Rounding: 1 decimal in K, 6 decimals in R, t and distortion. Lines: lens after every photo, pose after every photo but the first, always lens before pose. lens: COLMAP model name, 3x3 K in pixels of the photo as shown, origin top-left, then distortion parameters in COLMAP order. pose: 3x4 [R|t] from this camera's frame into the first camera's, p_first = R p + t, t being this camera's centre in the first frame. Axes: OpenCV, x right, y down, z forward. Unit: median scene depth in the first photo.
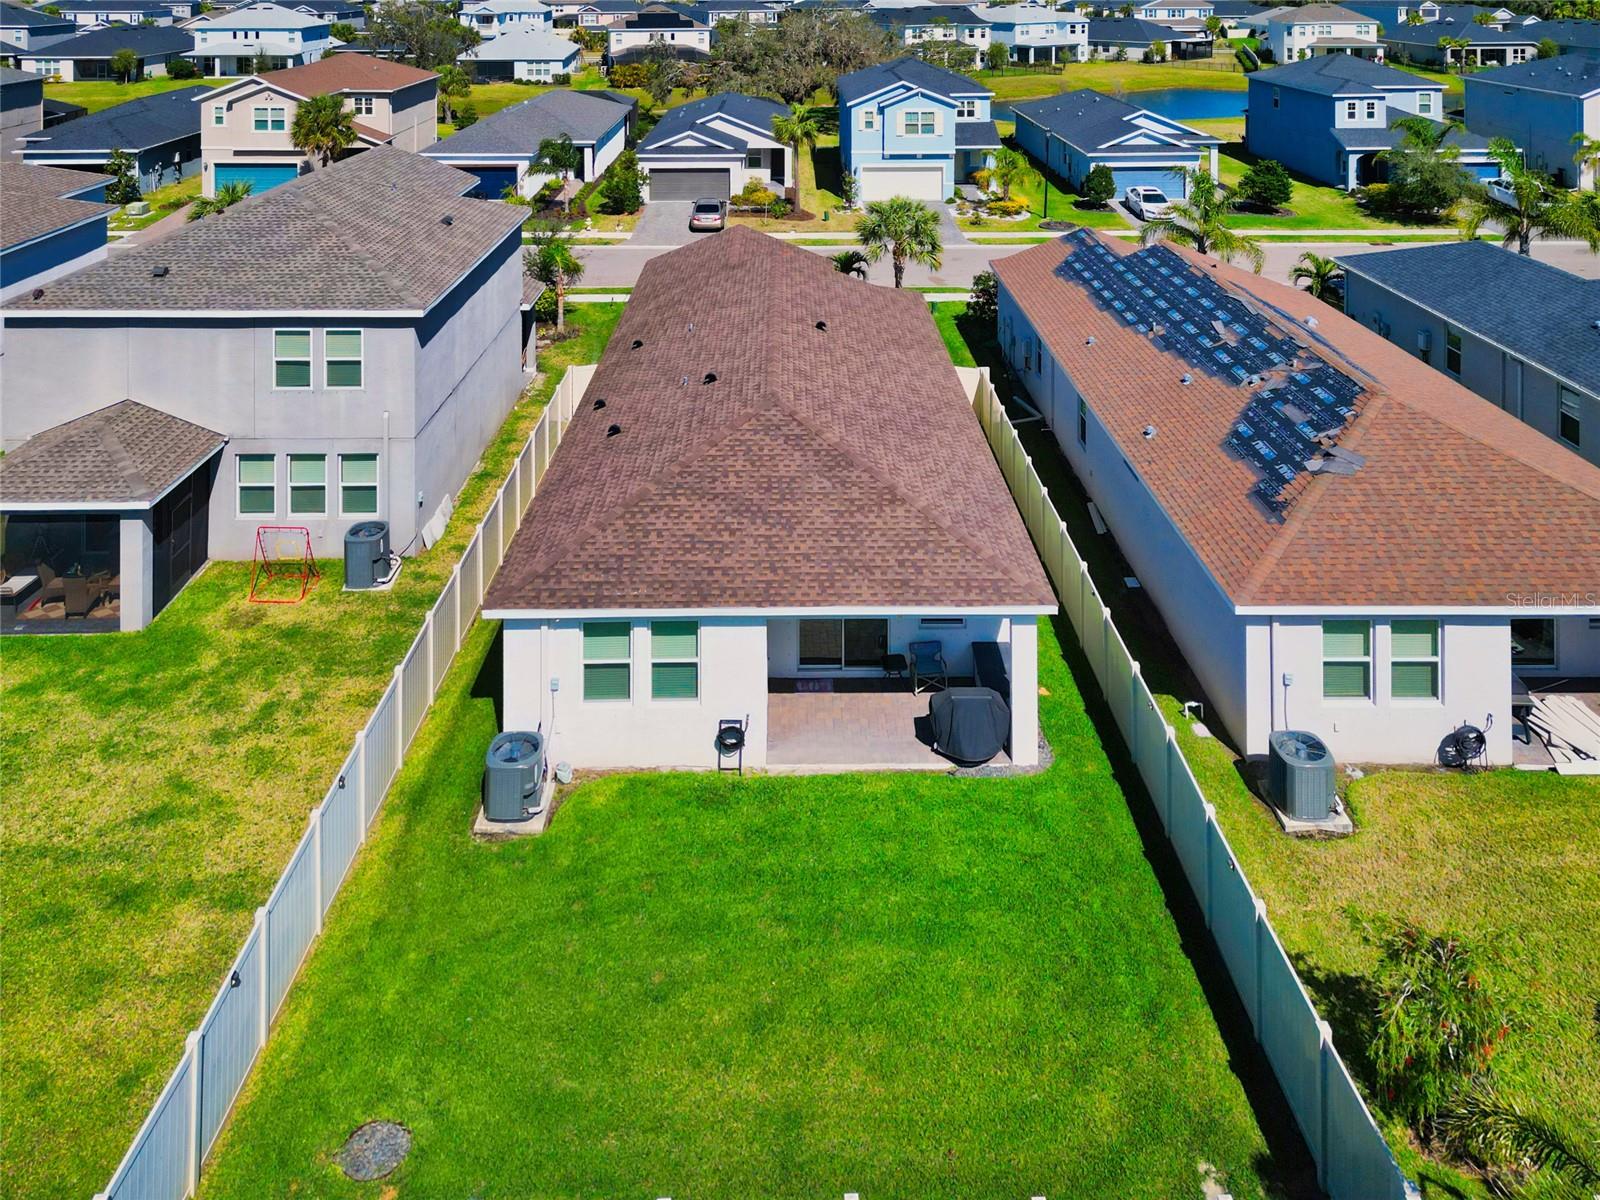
lens RADIAL K [[1108.9, 0, 783.9], [0, 1108.9, 582.0], [0, 0, 1]] dist [0.038996, -0.028776]
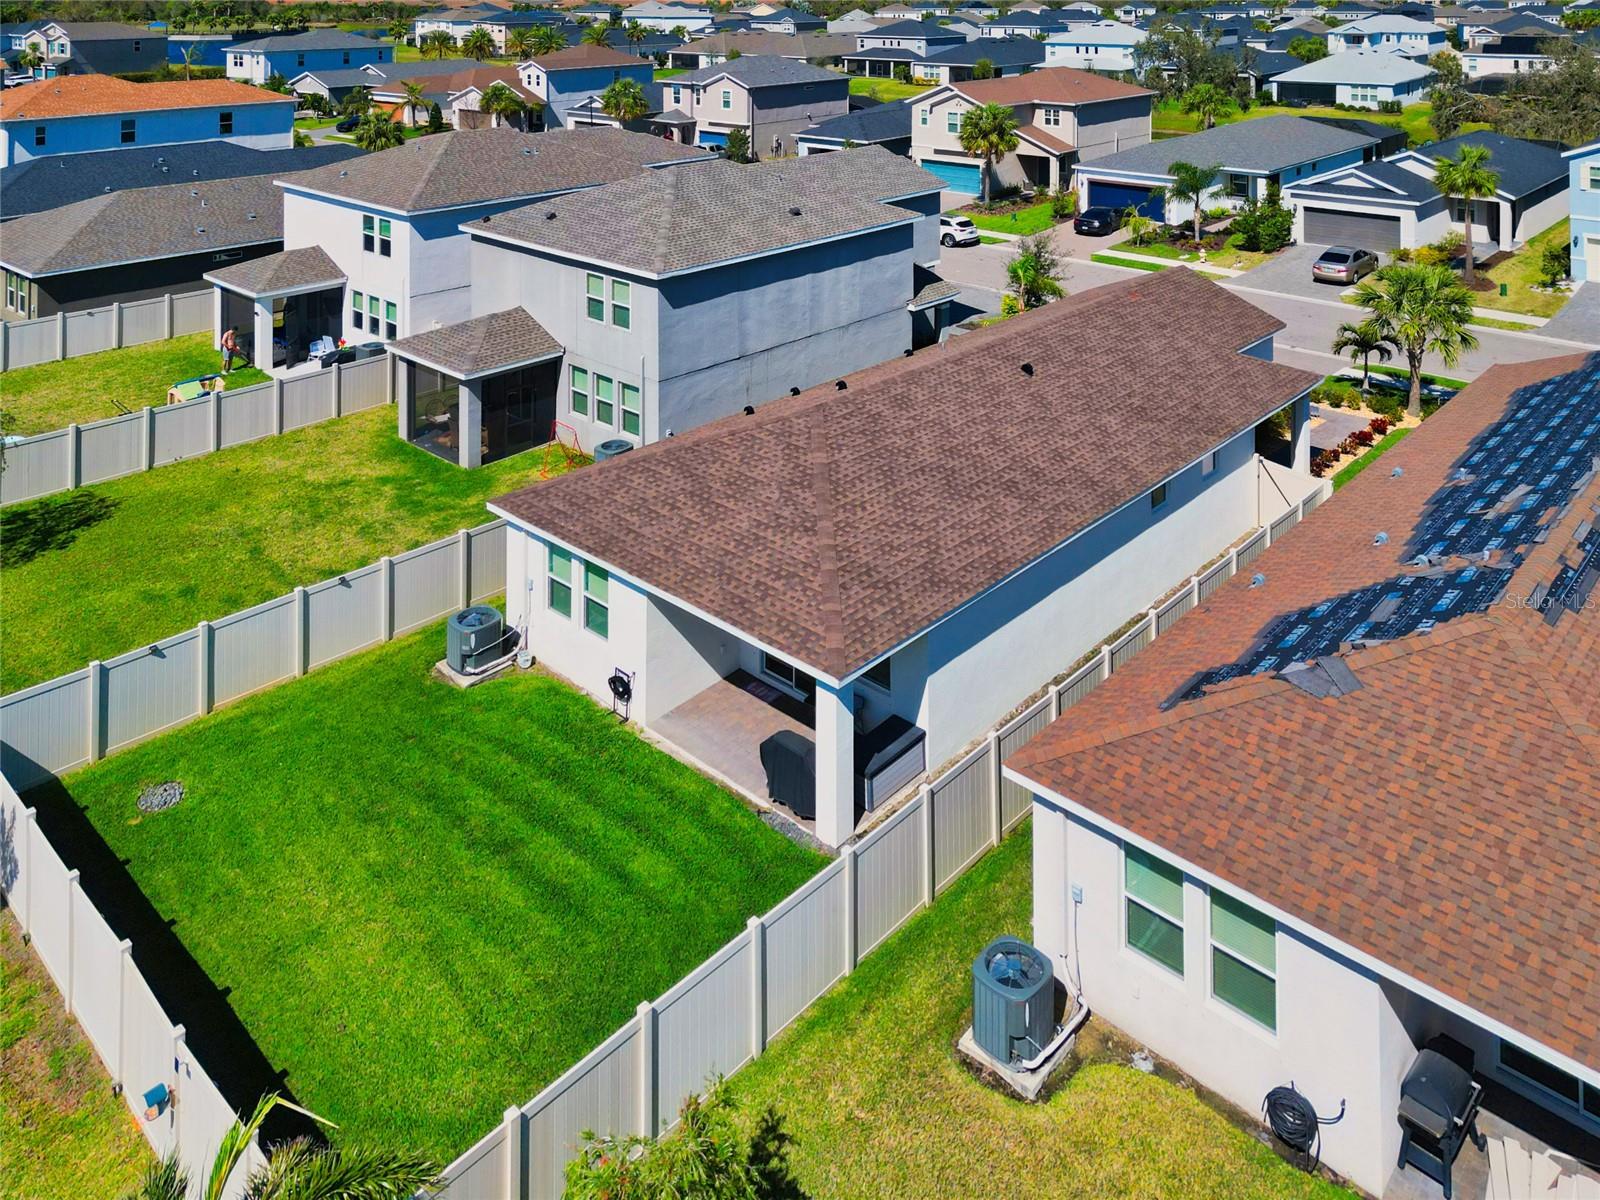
lens RADIAL K [[1127.5, 0, 800.0], [0, 1127.5, 600.0], [0, 0, 1]] dist [0.010157, 0.000494]
pose [[0.700609, 0.338152, -0.628332, 0.780435], [-0.340729, 0.932240, 0.121785, -0.141295], [0.626938, 0.128767, 0.768354, 0.259222]]
